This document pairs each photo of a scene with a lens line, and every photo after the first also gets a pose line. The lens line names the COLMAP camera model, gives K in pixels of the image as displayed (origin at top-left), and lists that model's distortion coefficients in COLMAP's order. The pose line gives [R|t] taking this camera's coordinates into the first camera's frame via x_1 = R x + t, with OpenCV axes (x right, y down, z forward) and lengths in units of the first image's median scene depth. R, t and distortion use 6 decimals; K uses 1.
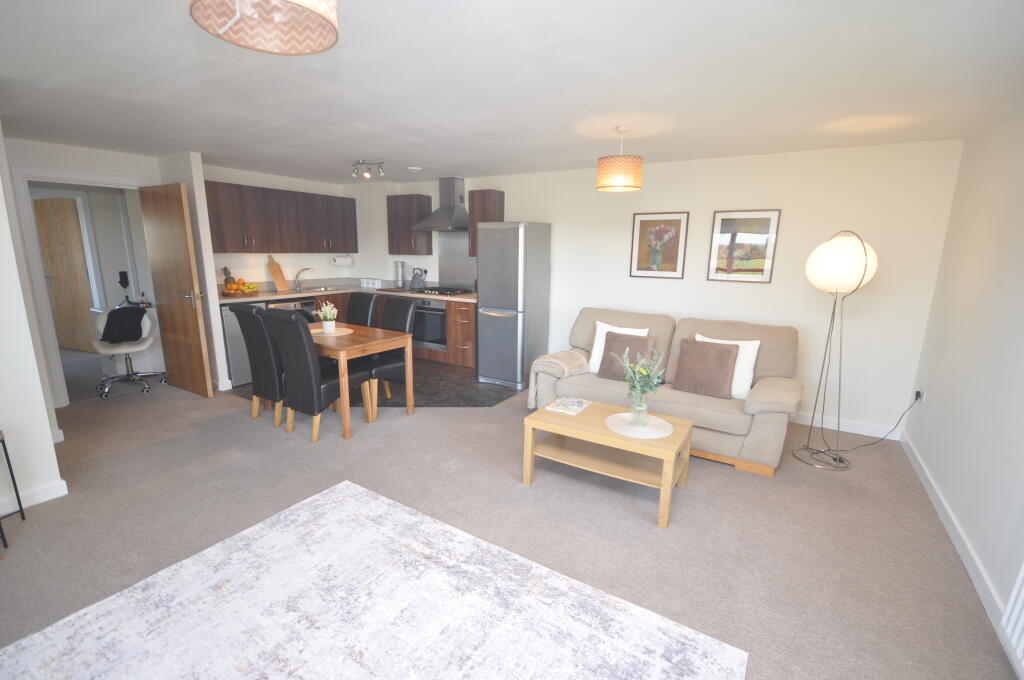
lens RADIAL K [[450.4, 0, 508.2], [0, 450.4, 346.2], [0, 0, 1]] dist [0.017170, -0.000101]
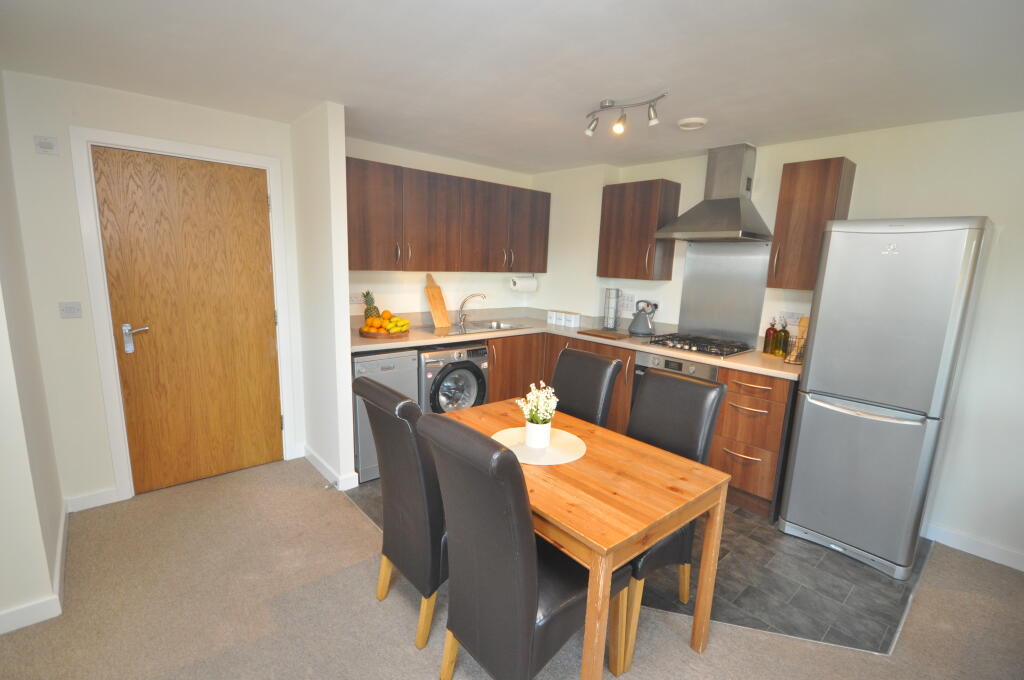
lens RADIAL K [[460.3, 0, 523.2], [0, 460.3, 351.2], [0, 0, 1]] dist [-0.000341, -0.000007]
pose [[0.965340, 0.070711, -0.251234, -0.230778], [-0.078442, 0.996700, -0.020876, -0.091040], [0.248929, 0.039860, 0.967701, 0.410985]]
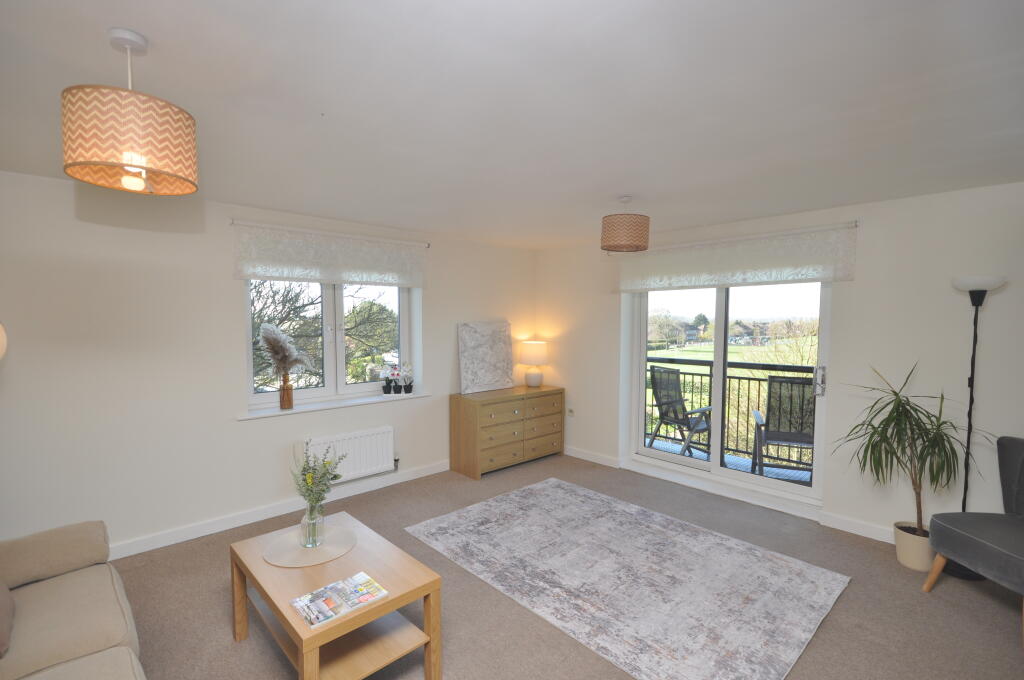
lens RADIAL K [[476.3, 0, 512.0], [0, 476.3, 340.0], [0, 0, 1]] dist [0.018949, 0.000109]
pose [[-0.968011, -0.030161, 0.249090, -0.127428], [0.037169, 0.964558, 0.261240, -0.195939], [-0.248141, 0.262141, -0.932581, 0.853704]]
